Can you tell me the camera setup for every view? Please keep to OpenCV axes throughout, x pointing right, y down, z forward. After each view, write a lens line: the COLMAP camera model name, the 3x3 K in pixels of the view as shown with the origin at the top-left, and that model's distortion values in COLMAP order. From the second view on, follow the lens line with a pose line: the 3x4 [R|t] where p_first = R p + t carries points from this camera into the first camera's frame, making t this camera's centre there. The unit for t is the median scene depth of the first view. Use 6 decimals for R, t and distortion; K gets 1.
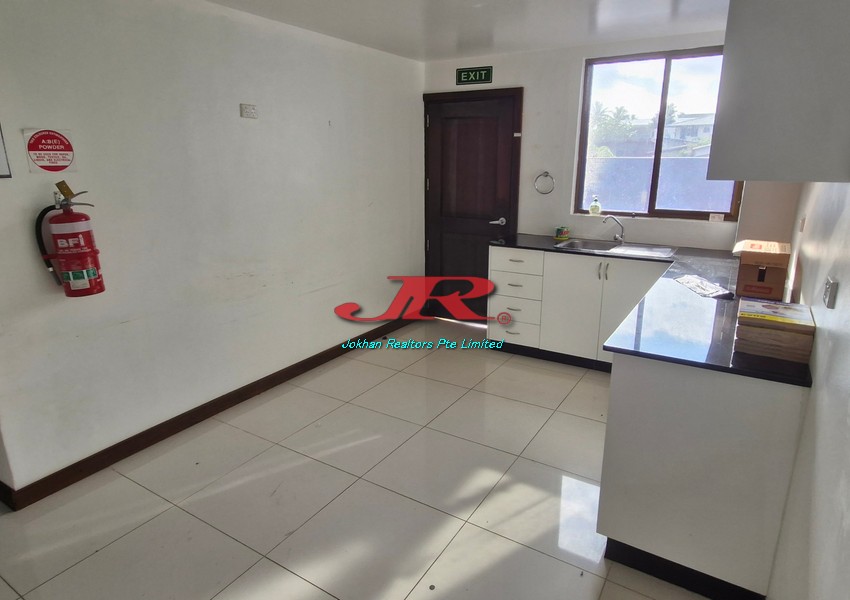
lens RADIAL K [[511.7, 0, 429.1], [0, 511.7, 297.7], [0, 0, 1]] dist [0.005525, 0.003450]
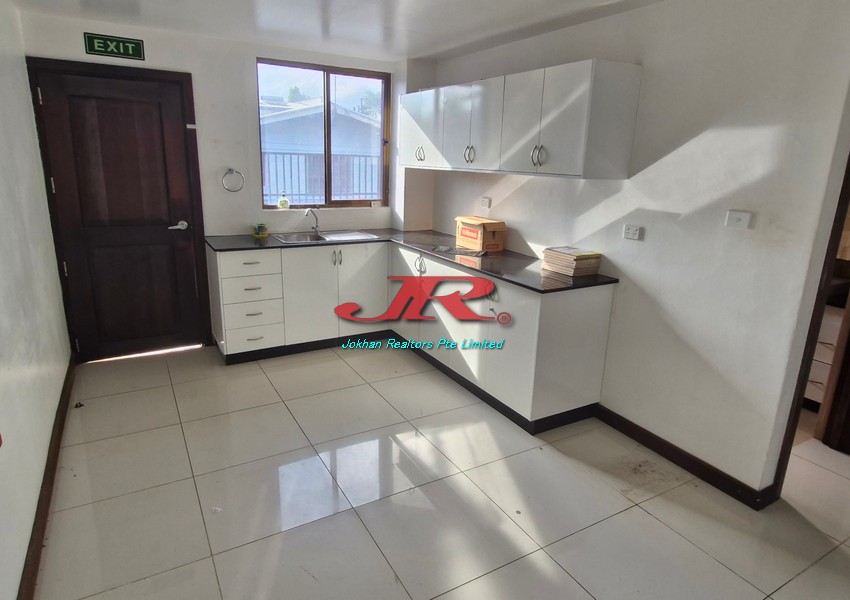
lens RADIAL K [[511.7, 0, 428.5], [0, 511.7, 299.2], [0, 0, 1]] dist [0.005525, 0.003450]
pose [[0.467072, -0.223668, 0.855463, -0.464618], [0.205903, 0.968394, 0.140774, -0.067492], [-0.859912, 0.110391, 0.498363, 0.232102]]
